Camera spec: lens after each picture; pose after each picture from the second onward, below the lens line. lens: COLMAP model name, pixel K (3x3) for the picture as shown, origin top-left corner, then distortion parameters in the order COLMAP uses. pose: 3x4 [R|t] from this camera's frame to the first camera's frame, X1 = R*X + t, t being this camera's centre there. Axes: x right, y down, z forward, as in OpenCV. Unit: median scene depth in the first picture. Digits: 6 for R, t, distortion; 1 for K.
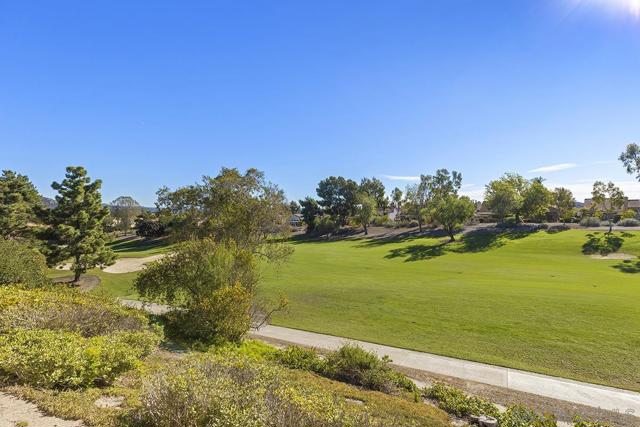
lens RADIAL K [[285.0, 0, 323.0], [0, 285.0, 212.3], [0, 0, 1]] dist [0.006726, -0.000294]
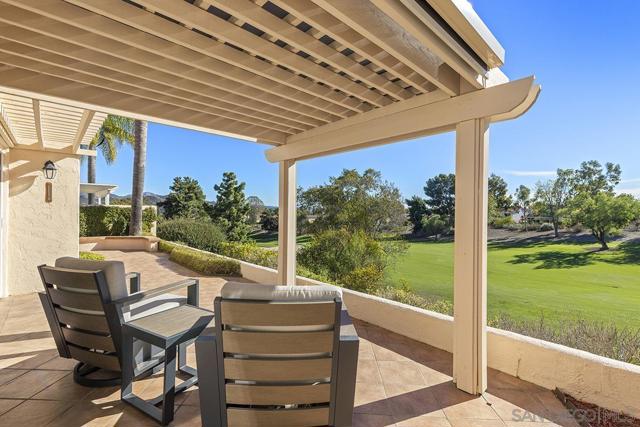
lens RADIAL K [[286.7, 0, 323.7], [0, 286.7, 209.0], [0, 0, 1]] dist [0.004391, -0.000427]
pose [[0.939142, 0.011917, -0.343324, -0.019515], [-0.015396, 0.999854, -0.007409, 0.005820], [0.343185, 0.012244, 0.939188, -0.050237]]
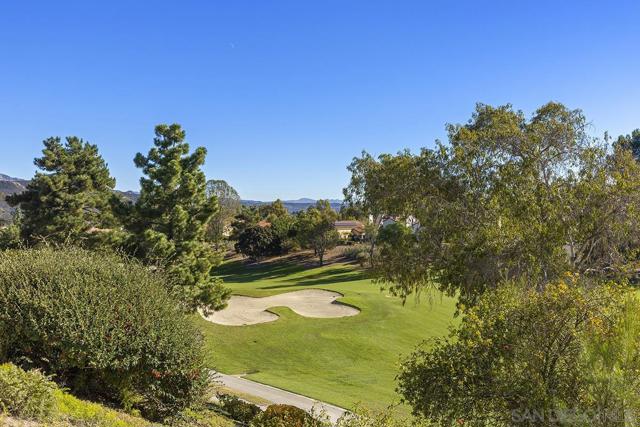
lens RADIAL K [[608.8, 0, 320.0], [0, 608.8, 213.5], [0, 0, 1]] dist [0.013008, 0.005457]
pose [[0.914981, 0.012411, -0.403305, -0.110122], [-0.011017, 0.999923, 0.005778, 0.000208], [0.403346, -0.000844, 0.915047, 0.045200]]
